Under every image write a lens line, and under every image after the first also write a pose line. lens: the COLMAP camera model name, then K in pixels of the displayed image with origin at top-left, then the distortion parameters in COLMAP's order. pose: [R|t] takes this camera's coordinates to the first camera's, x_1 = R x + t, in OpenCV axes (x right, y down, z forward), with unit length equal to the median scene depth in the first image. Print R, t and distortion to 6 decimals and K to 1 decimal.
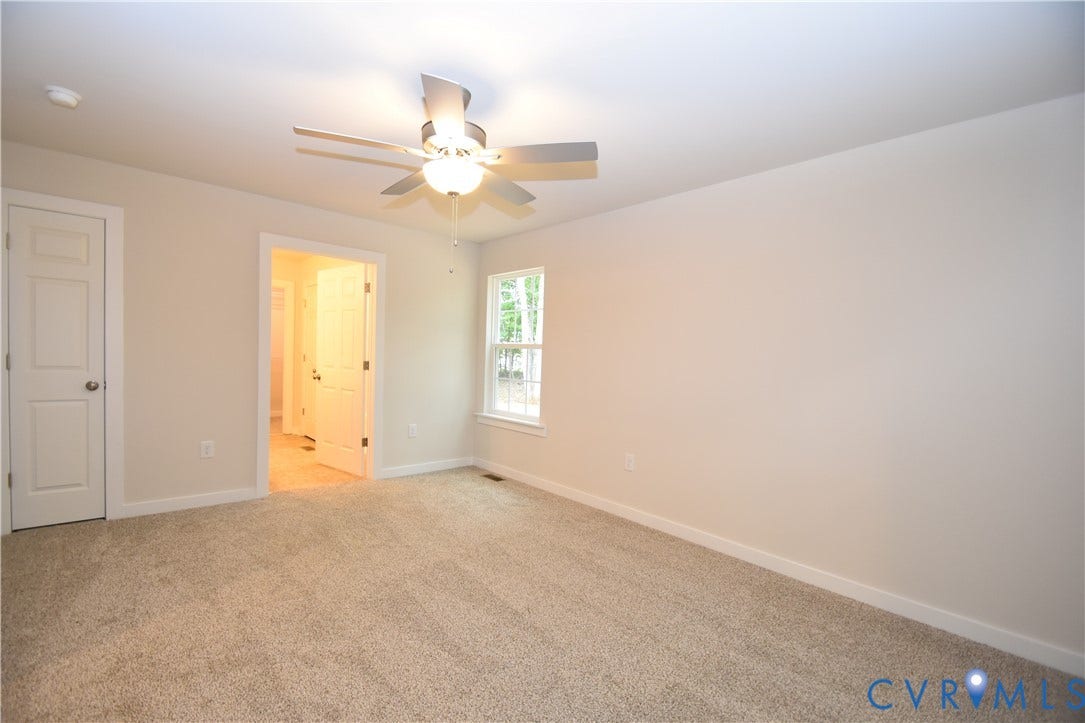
lens RADIAL K [[467.4, 0, 543.1], [0, 467.4, 367.8], [0, 0, 1]] dist [-0.018044, -0.000061]
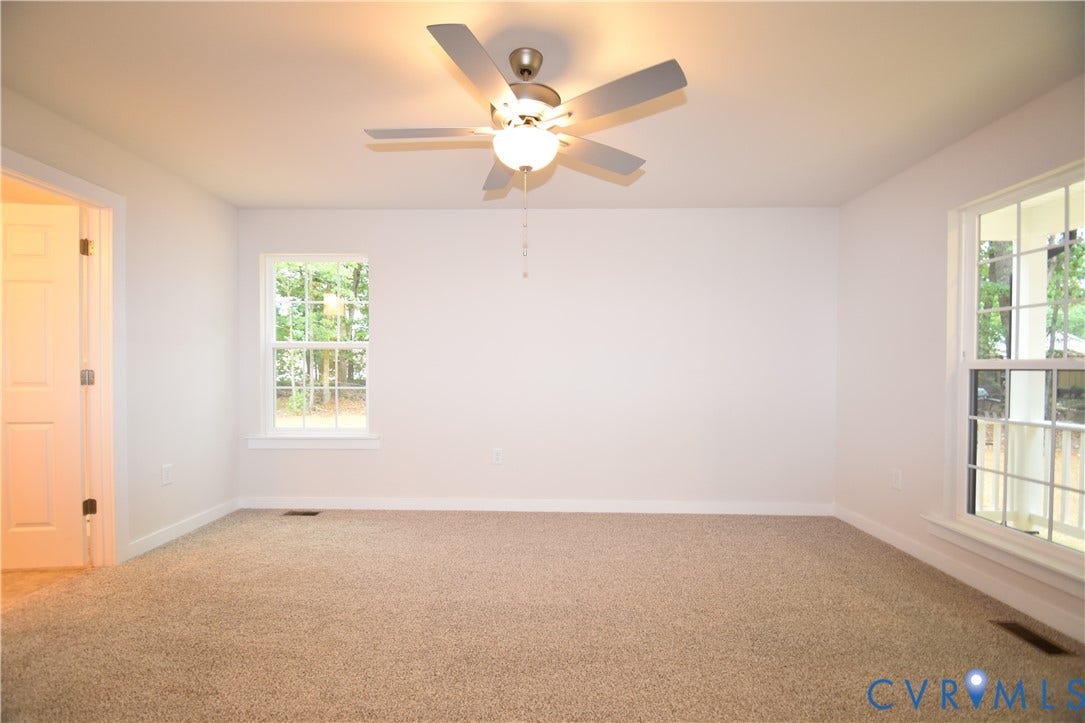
lens RADIAL K [[467.4, 0, 543.1], [0, 467.4, 367.8], [0, 0, 1]] dist [-0.018044, -0.000061]
pose [[0.692202, -0.036712, 0.720769, -0.424887], [0.042606, 0.999042, 0.009968, 0.001628], [-0.720445, 0.023809, 0.693103, 0.187132]]
